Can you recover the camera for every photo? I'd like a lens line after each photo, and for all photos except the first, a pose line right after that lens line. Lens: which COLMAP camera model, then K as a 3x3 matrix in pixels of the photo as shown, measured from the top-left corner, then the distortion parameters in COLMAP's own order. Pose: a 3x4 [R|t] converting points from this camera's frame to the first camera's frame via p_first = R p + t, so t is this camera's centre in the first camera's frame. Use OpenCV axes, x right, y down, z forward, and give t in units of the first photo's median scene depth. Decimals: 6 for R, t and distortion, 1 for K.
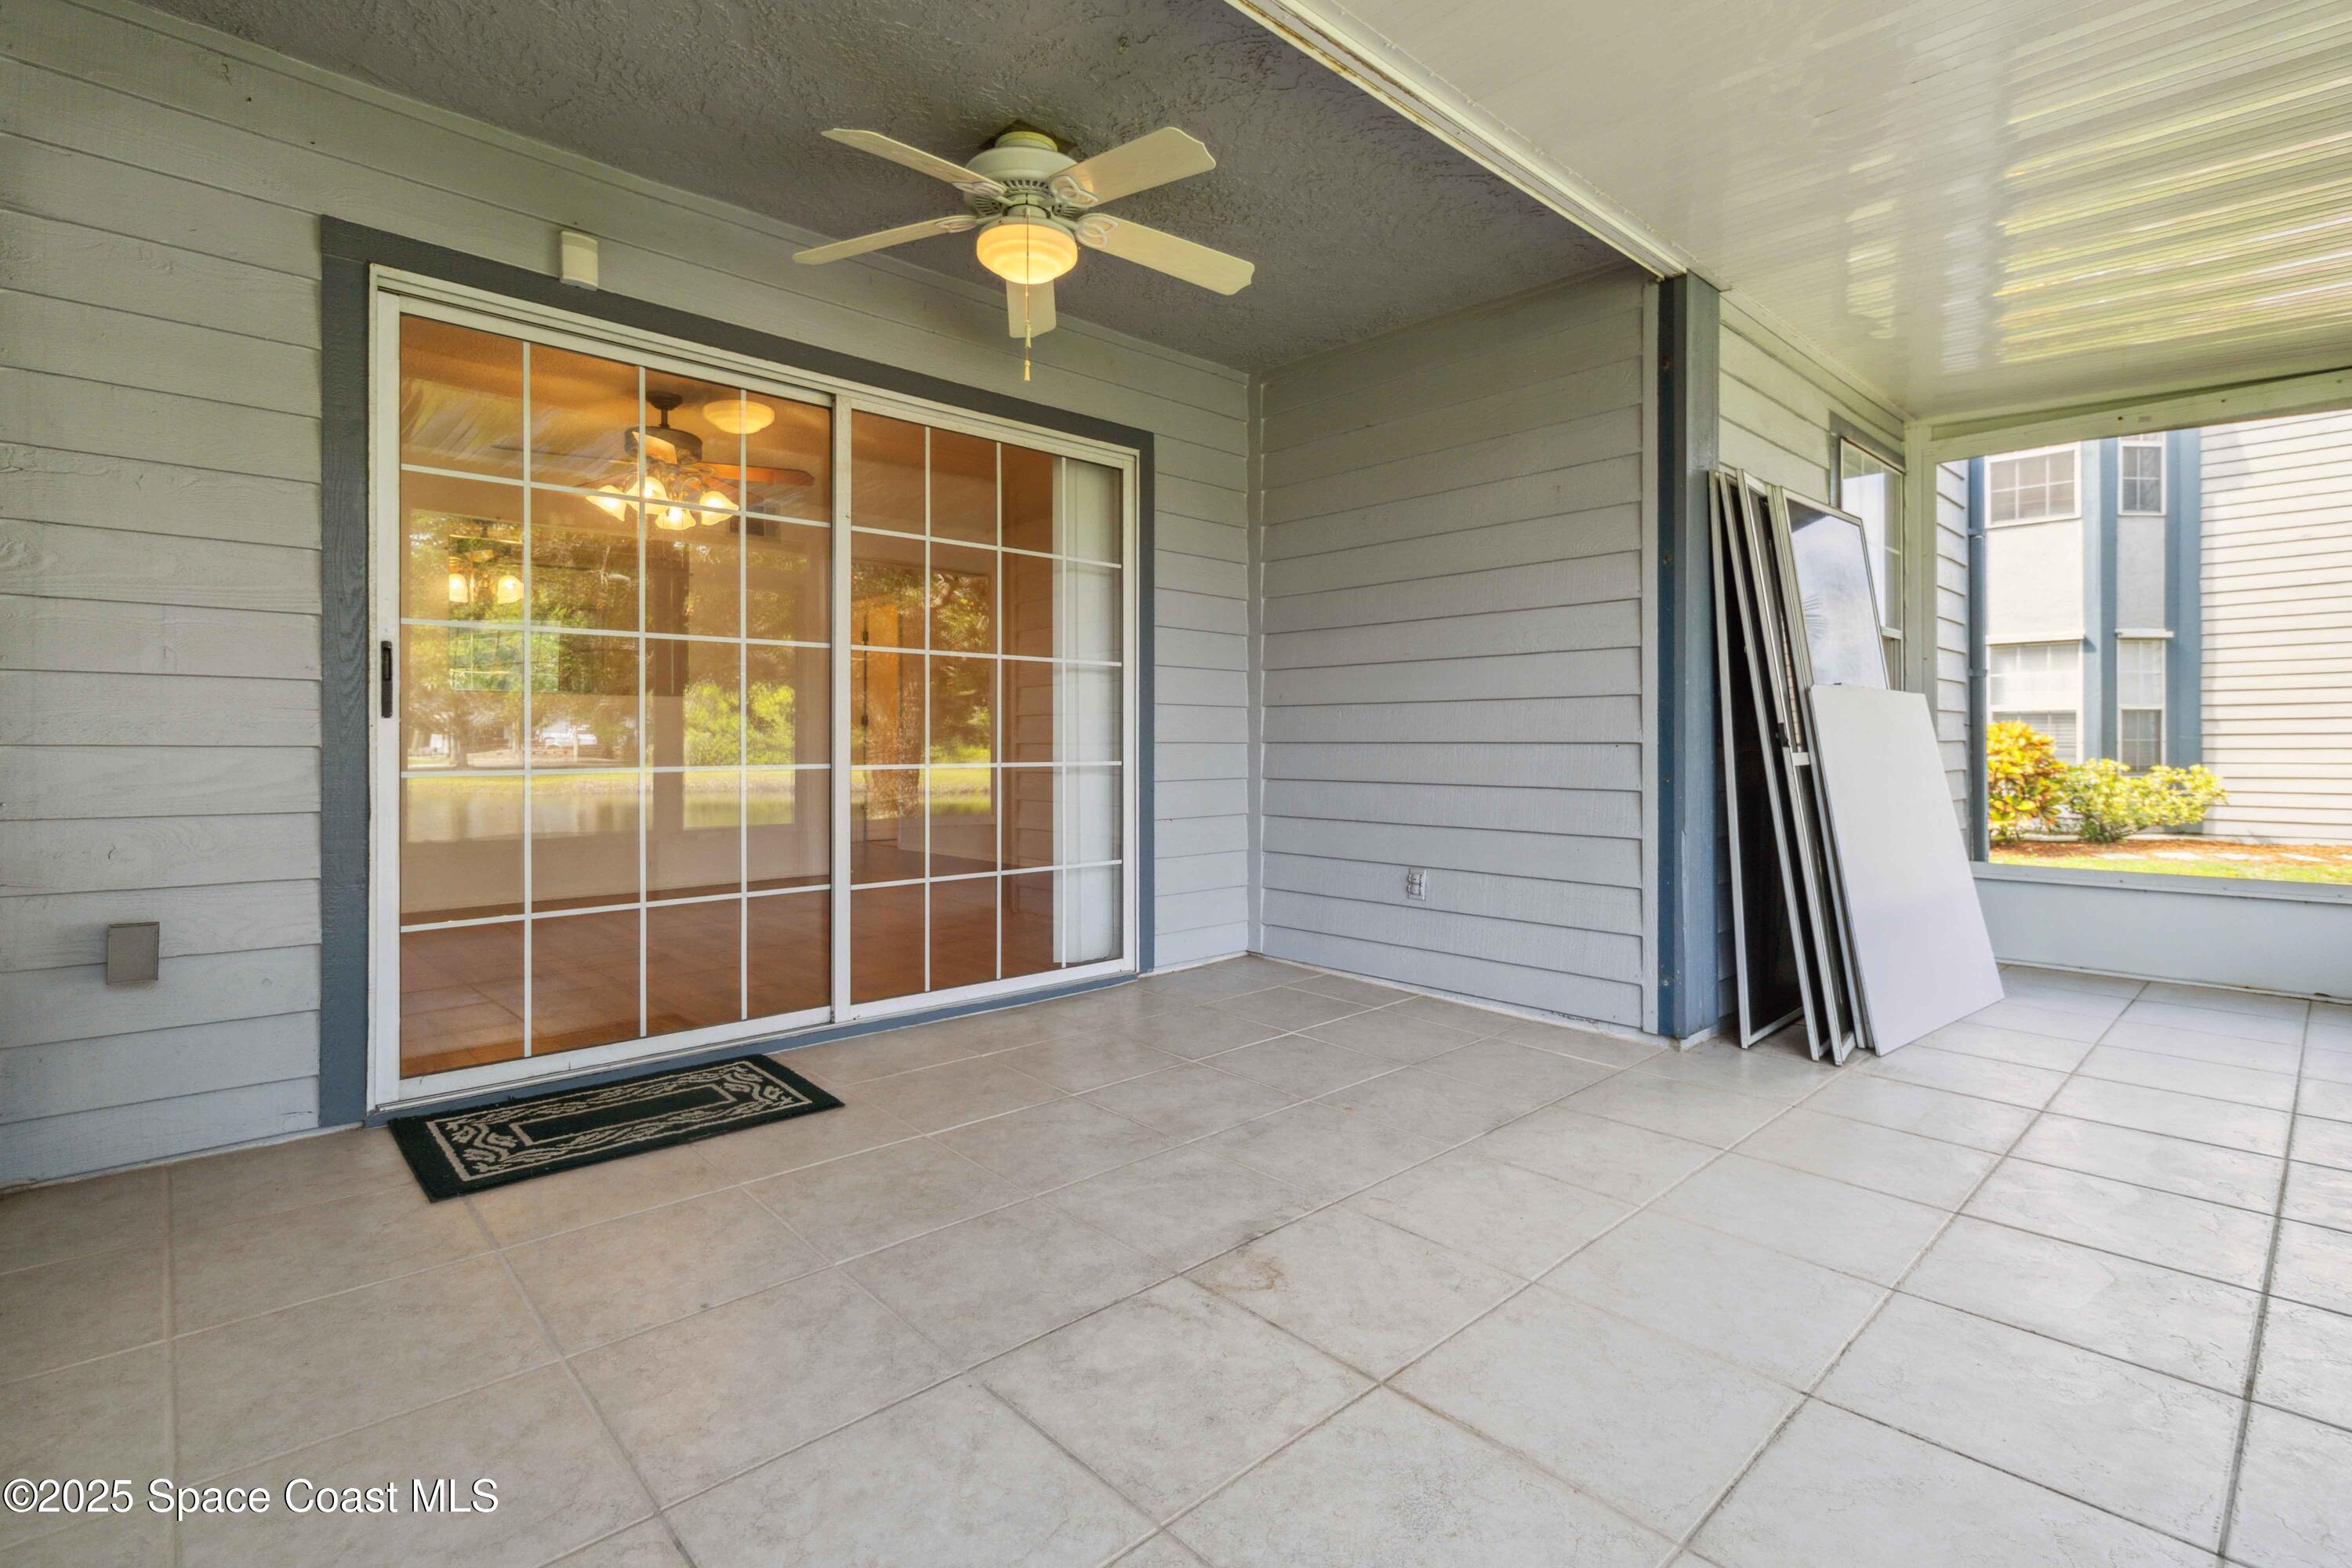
lens RADIAL K [[1121.7, 0, 1187.1], [0, 1121.7, 768.7], [0, 0, 1]] dist [0.001680, 0.000710]
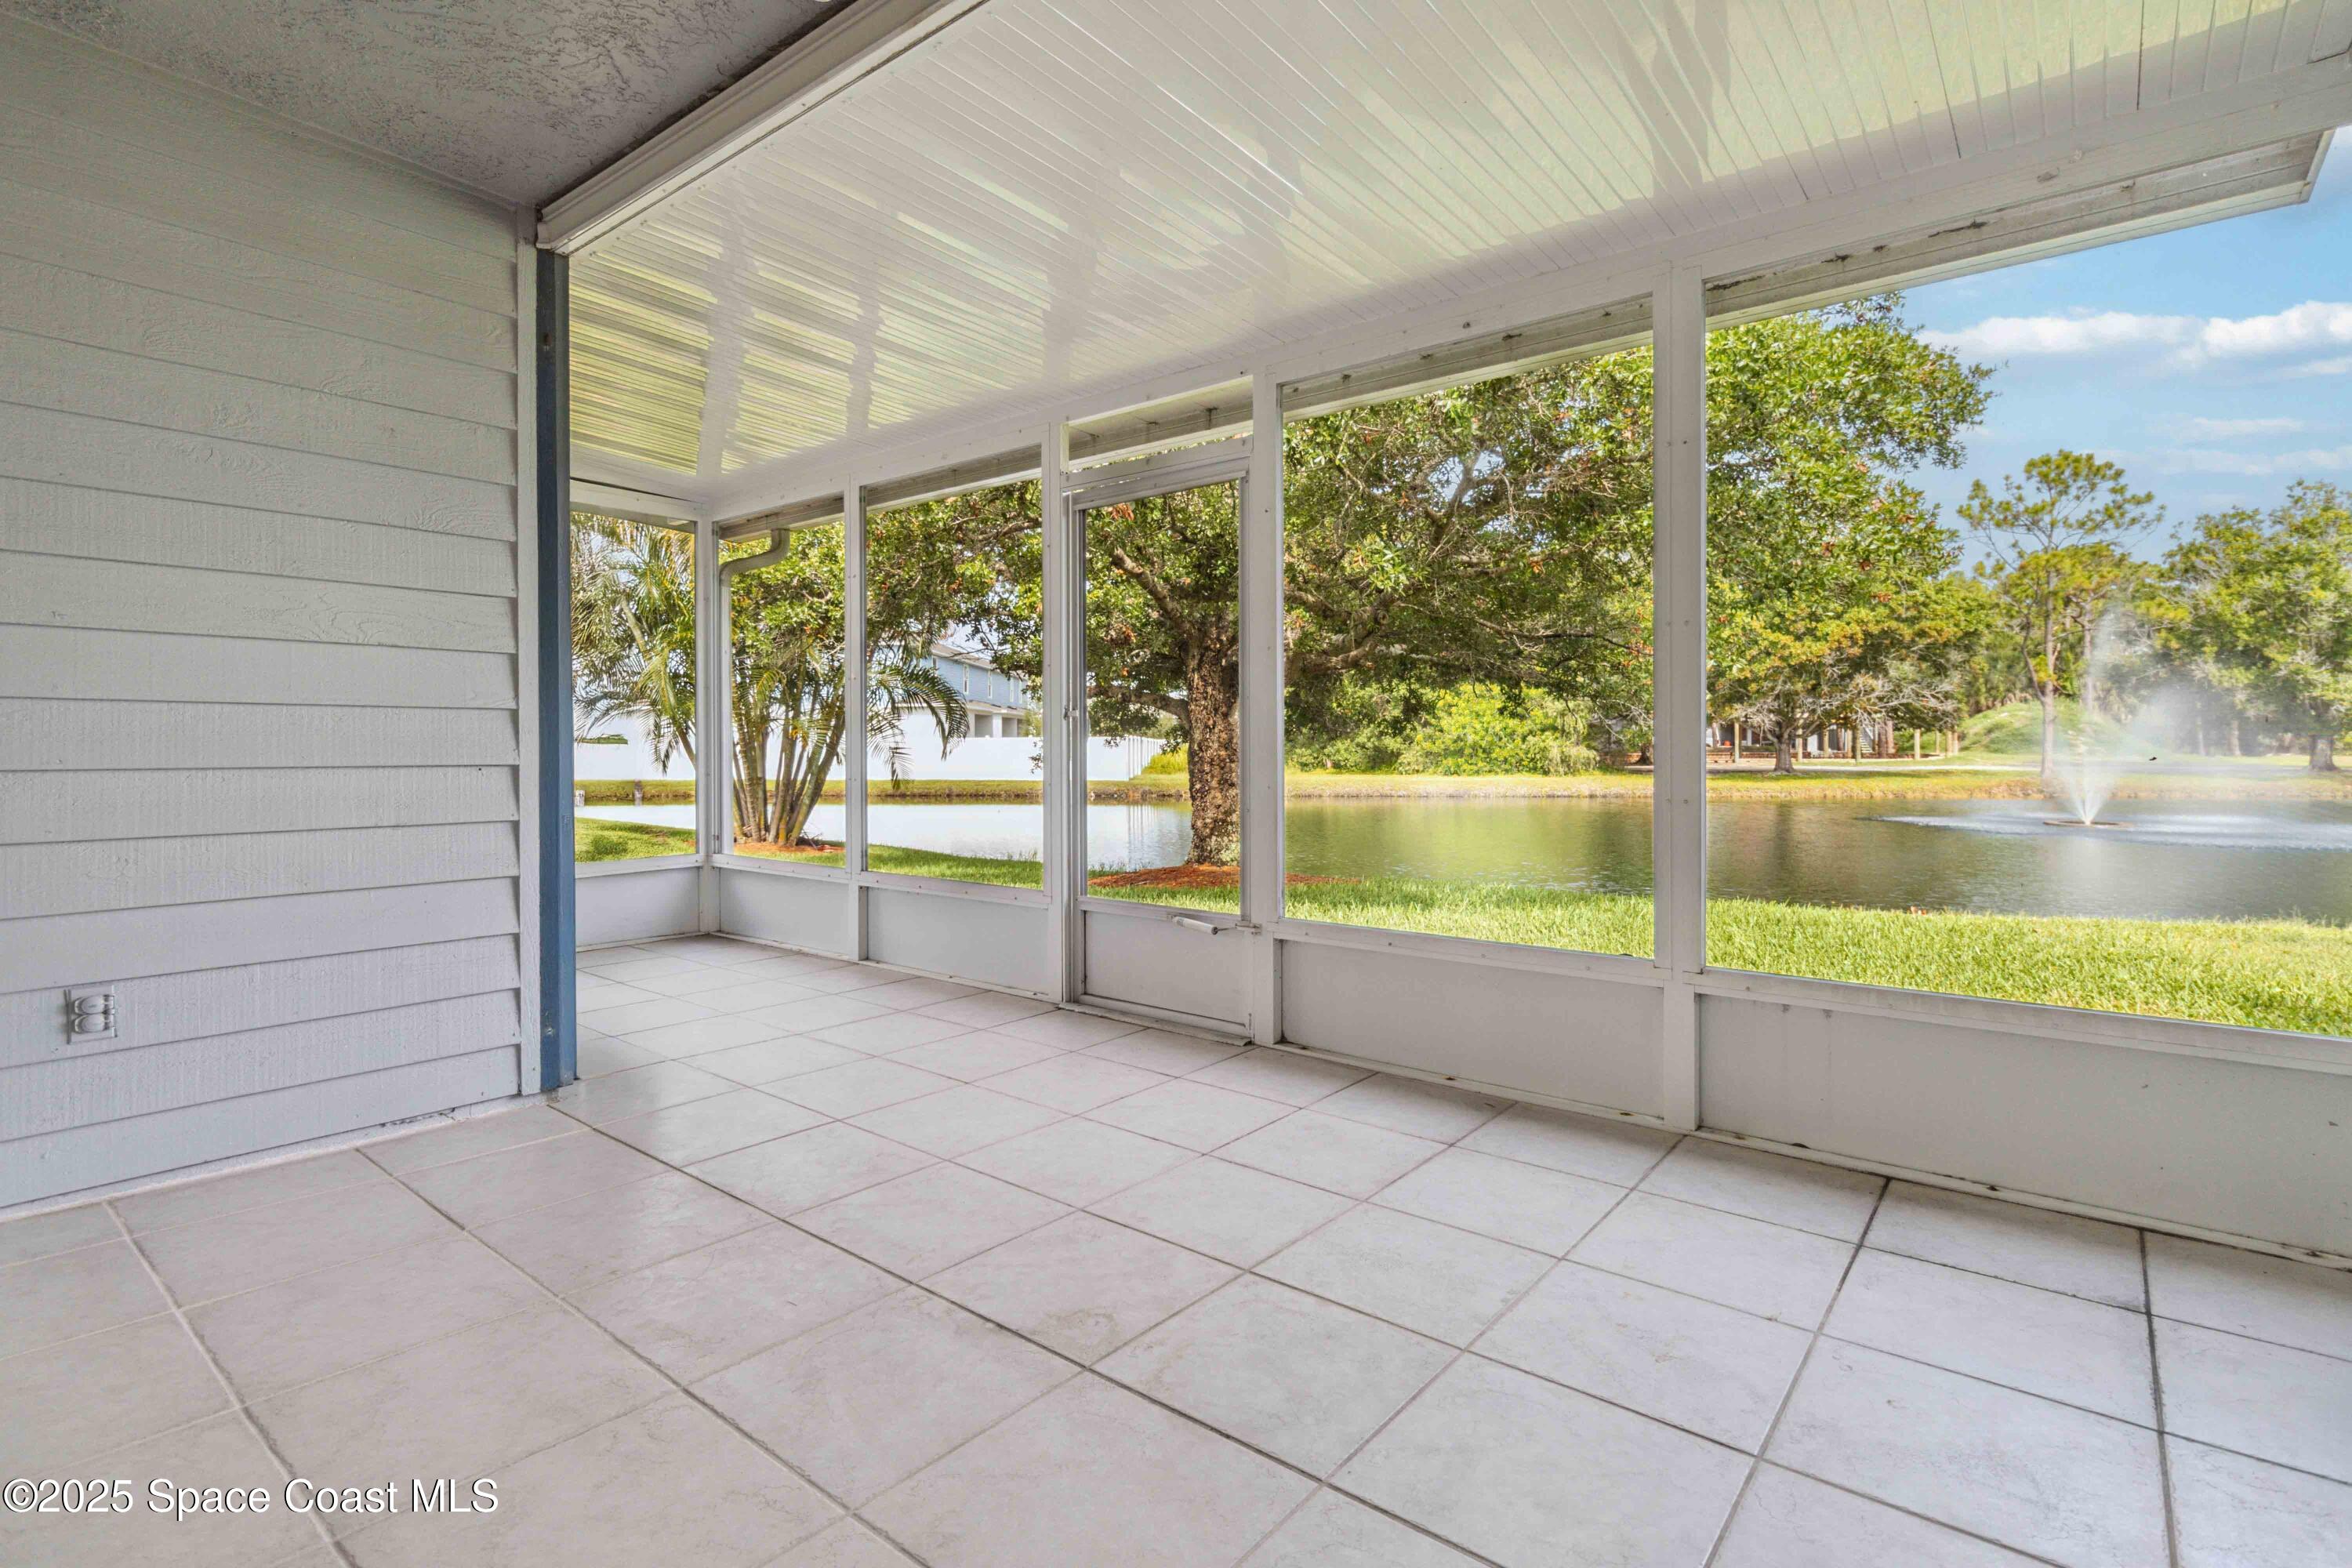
lens RADIAL K [[1121.7, 0, 1182.5], [0, 1121.7, 767.2], [0, 0, 1]] dist [0.001680, 0.000710]
pose [[-0.151109, -0.016062, 0.988387, -0.820789], [0.023357, 0.999531, 0.019814, -0.040750], [-0.988241, 0.026080, -0.150663, 0.958647]]
